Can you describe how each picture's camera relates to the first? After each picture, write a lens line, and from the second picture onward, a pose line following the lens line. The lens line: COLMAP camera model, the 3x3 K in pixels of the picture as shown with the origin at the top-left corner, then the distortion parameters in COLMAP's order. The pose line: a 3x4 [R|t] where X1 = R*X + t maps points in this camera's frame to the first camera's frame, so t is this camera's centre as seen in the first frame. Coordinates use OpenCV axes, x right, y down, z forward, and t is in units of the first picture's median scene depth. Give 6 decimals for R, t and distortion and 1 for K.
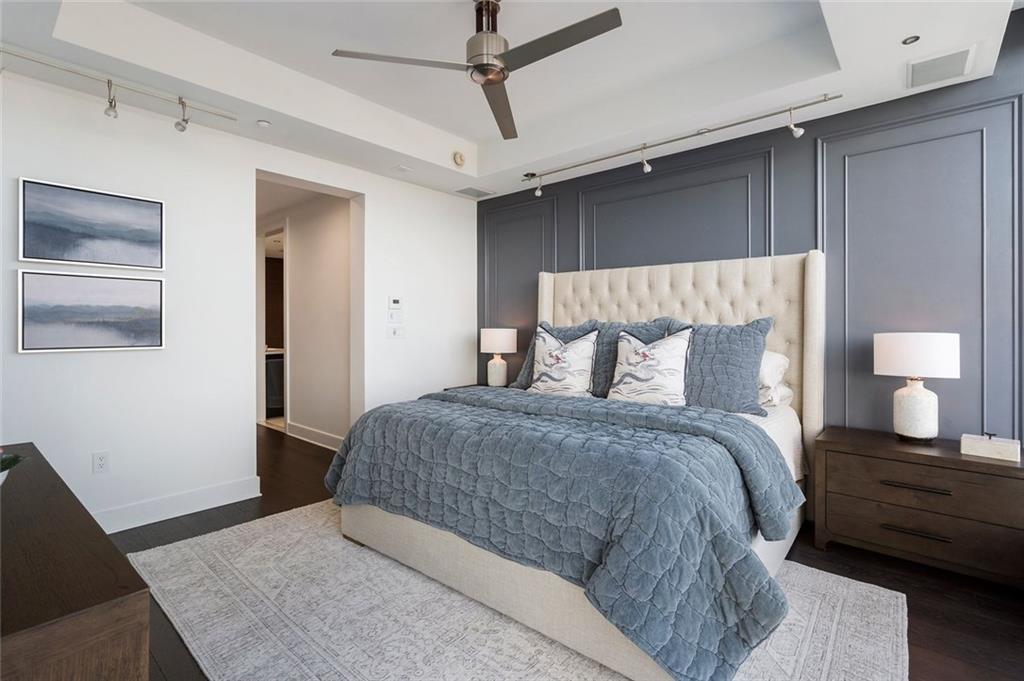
lens RADIAL K [[473.0, 0, 516.2], [0, 473.0, 335.4], [0, 0, 1]] dist [-0.002965, 0.001394]
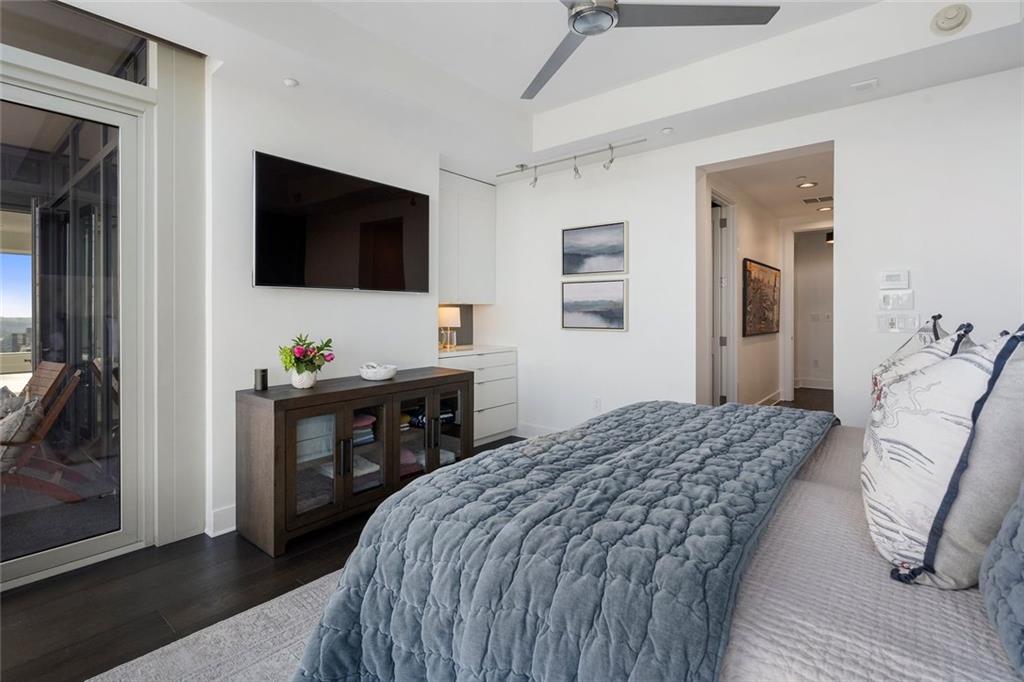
lens RADIAL K [[473.0, 0, 520.8], [0, 473.0, 309.3], [0, 0, 1]] dist [-0.002965, 0.001394]
pose [[0.027798, -0.002860, -0.999609, 0.620164], [-0.019759, 0.999799, -0.003410, -0.024597], [0.999418, 0.019846, 0.027735, 0.713917]]
